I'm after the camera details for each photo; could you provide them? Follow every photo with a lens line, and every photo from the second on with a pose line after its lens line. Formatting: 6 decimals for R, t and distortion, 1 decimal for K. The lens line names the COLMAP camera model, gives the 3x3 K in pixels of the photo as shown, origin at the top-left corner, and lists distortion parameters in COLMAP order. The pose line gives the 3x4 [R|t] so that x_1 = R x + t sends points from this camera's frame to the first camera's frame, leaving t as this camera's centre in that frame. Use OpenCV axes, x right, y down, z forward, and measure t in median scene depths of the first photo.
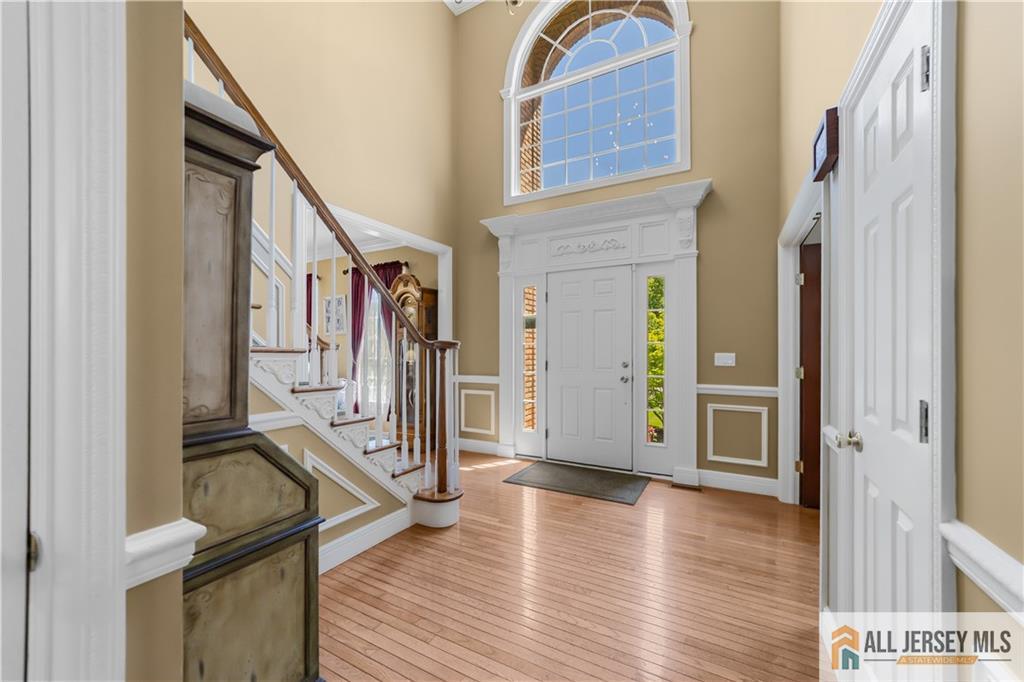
lens RADIAL K [[401.9, 0, 506.8], [0, 401.9, 348.3], [0, 0, 1]] dist [-0.001882, -0.000135]
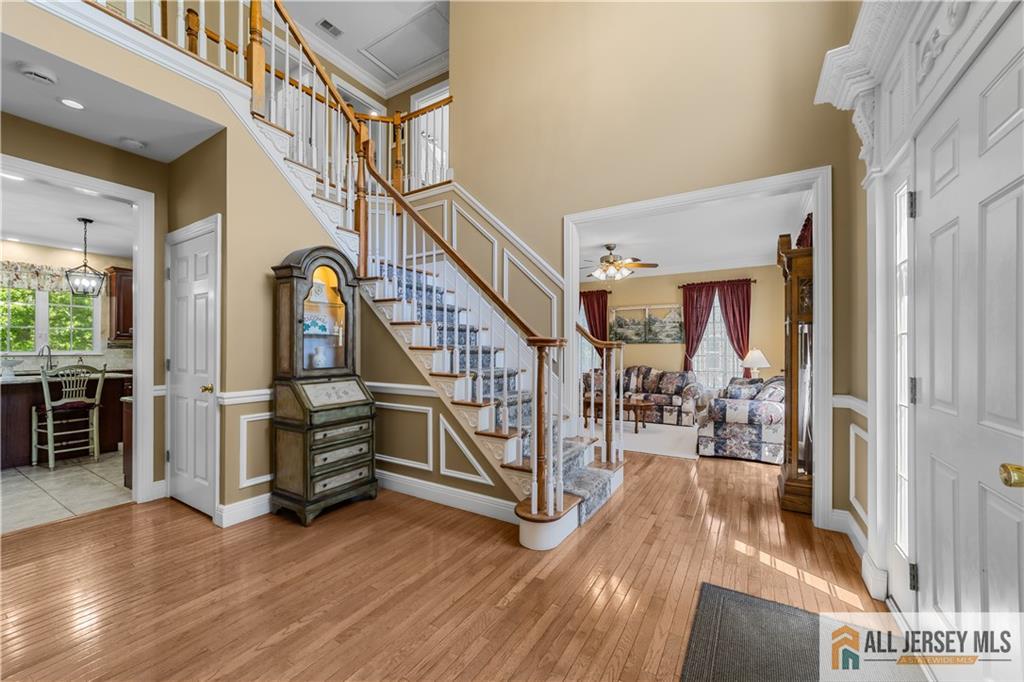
lens RADIAL K [[401.9, 0, 506.8], [0, 401.9, 348.3], [0, 0, 1]] dist [-0.001882, -0.000135]
pose [[-0.039974, -0.004077, -0.999192, 0.825428], [0.003119, 0.999986, -0.004205, 0.010635], [0.999196, -0.003285, -0.039961, 1.103299]]
